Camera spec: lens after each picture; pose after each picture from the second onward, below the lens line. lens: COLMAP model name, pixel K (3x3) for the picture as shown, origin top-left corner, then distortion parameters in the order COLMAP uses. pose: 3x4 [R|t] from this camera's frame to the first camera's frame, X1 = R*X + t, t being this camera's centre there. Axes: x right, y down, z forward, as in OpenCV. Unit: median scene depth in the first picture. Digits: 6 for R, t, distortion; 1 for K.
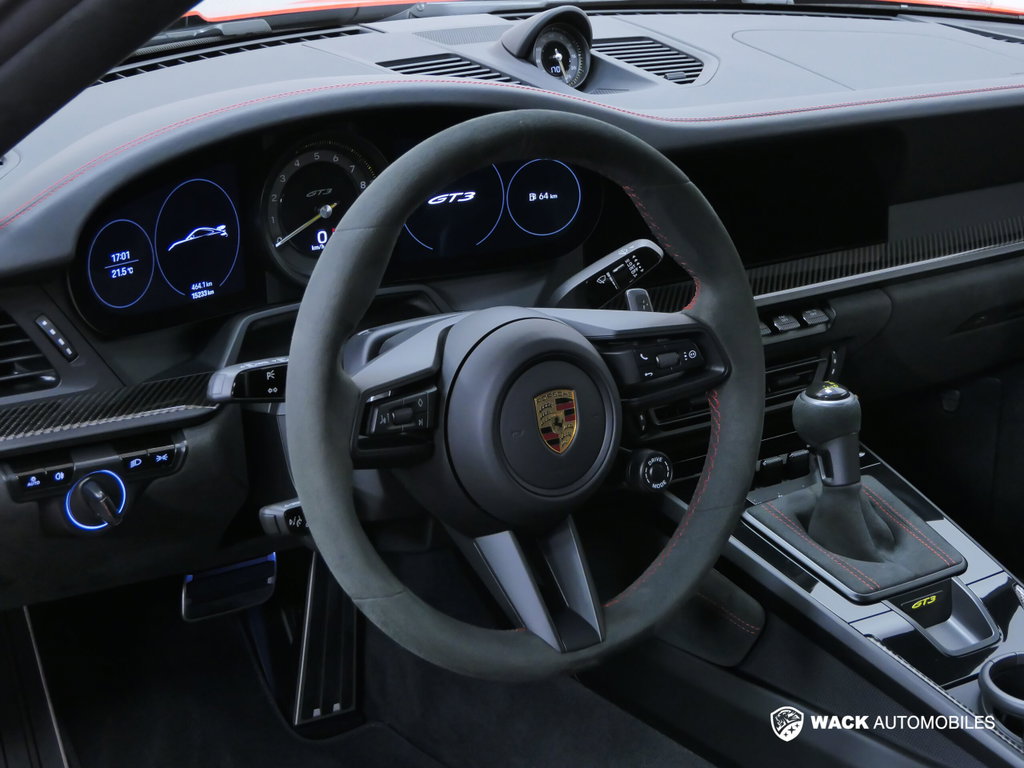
lens RADIAL K [[1939.0, 0, 511.4], [0, 1939.0, 384.3], [0, 0, 1]] dist [-0.016725, 0.000000]
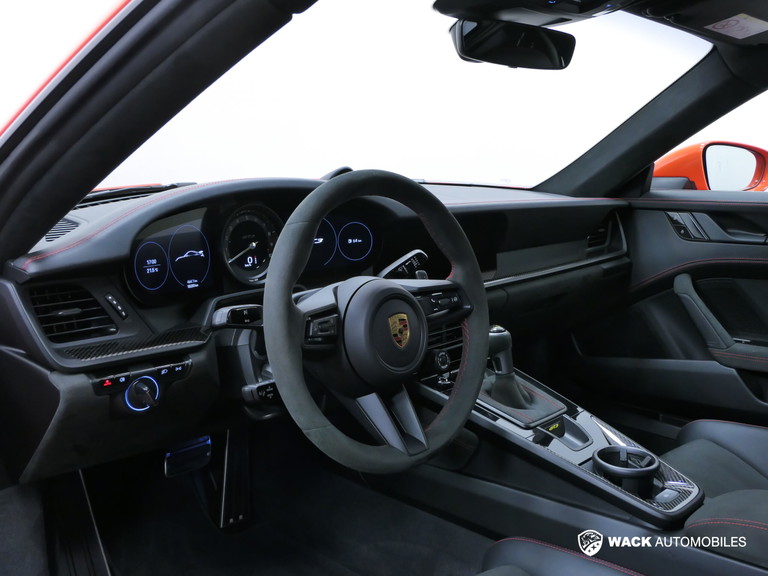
lens RADIAL K [[758.6, 0, 385.6], [0, 758.6, 289.5], [0, 0, 1]] dist [-0.001236, 0.000000]
pose [[0.982870, -0.042769, 0.179270, -0.112761], [0.067113, 0.988973, -0.132014, 0.071038], [-0.171647, 0.141784, 0.974902, 0.258334]]
